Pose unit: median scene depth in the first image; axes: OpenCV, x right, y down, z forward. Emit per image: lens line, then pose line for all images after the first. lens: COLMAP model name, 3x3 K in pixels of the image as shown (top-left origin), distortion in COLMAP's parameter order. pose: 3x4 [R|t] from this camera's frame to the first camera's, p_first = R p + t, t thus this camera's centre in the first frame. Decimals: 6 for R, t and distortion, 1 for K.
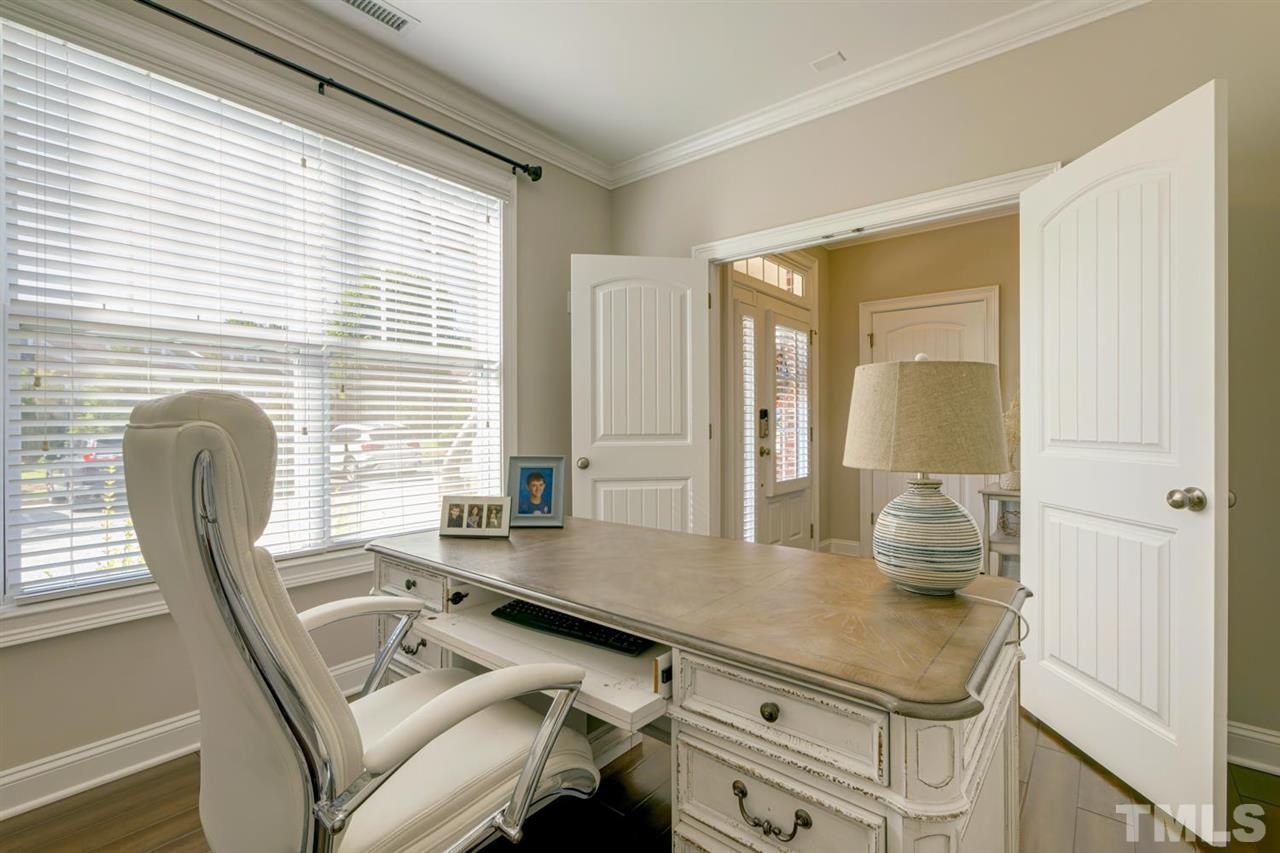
lens RADIAL K [[583.2, 0, 640.0], [0, 583.2, 416.4], [0, 0, 1]] dist [-0.002239, 0.002161]
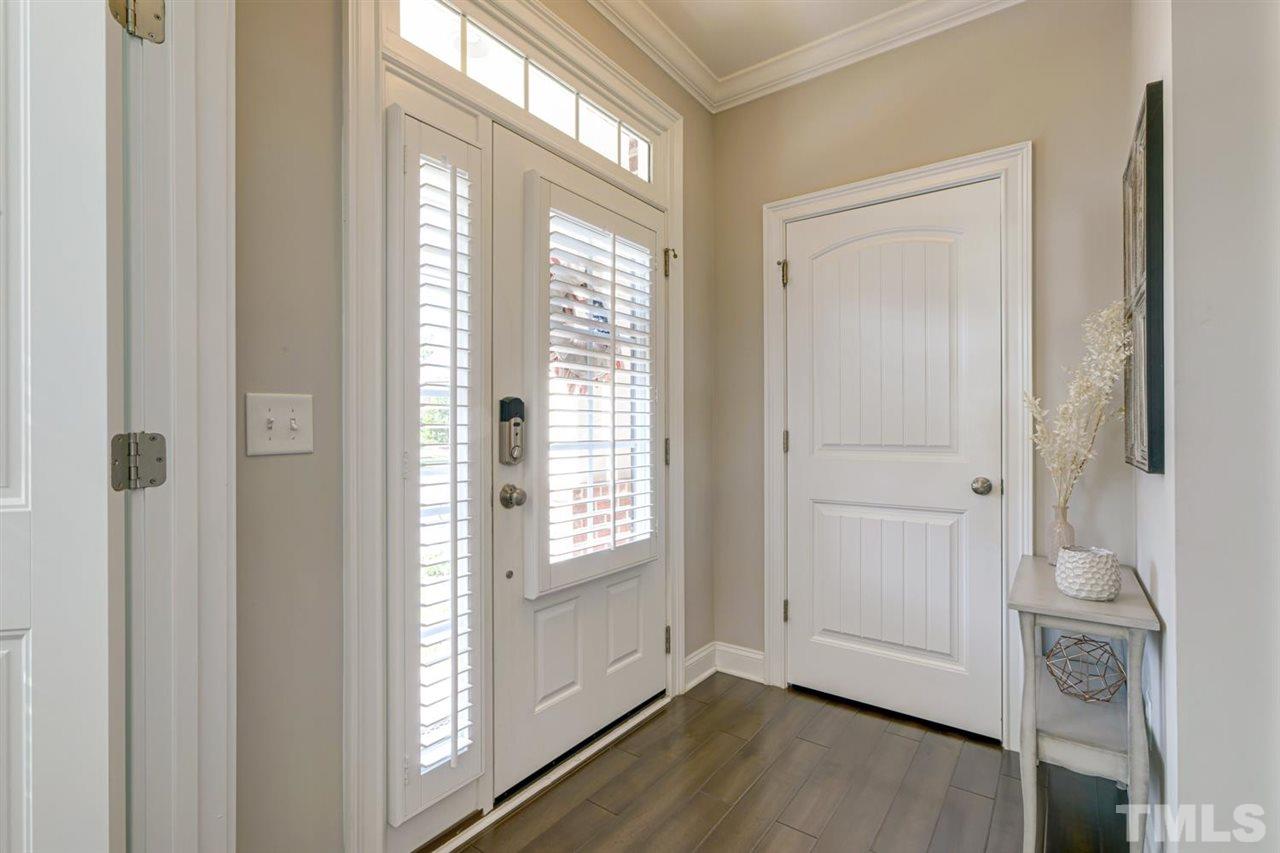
lens RADIAL K [[583.2, 0, 642.4], [0, 583.2, 430.1], [0, 0, 1]] dist [-0.002239, 0.002161]
pose [[0.998730, -0.002526, 0.050315, 0.266231], [0.002094, 0.999961, 0.008637, 0.007093], [-0.050335, -0.008520, 0.998696, 0.526639]]
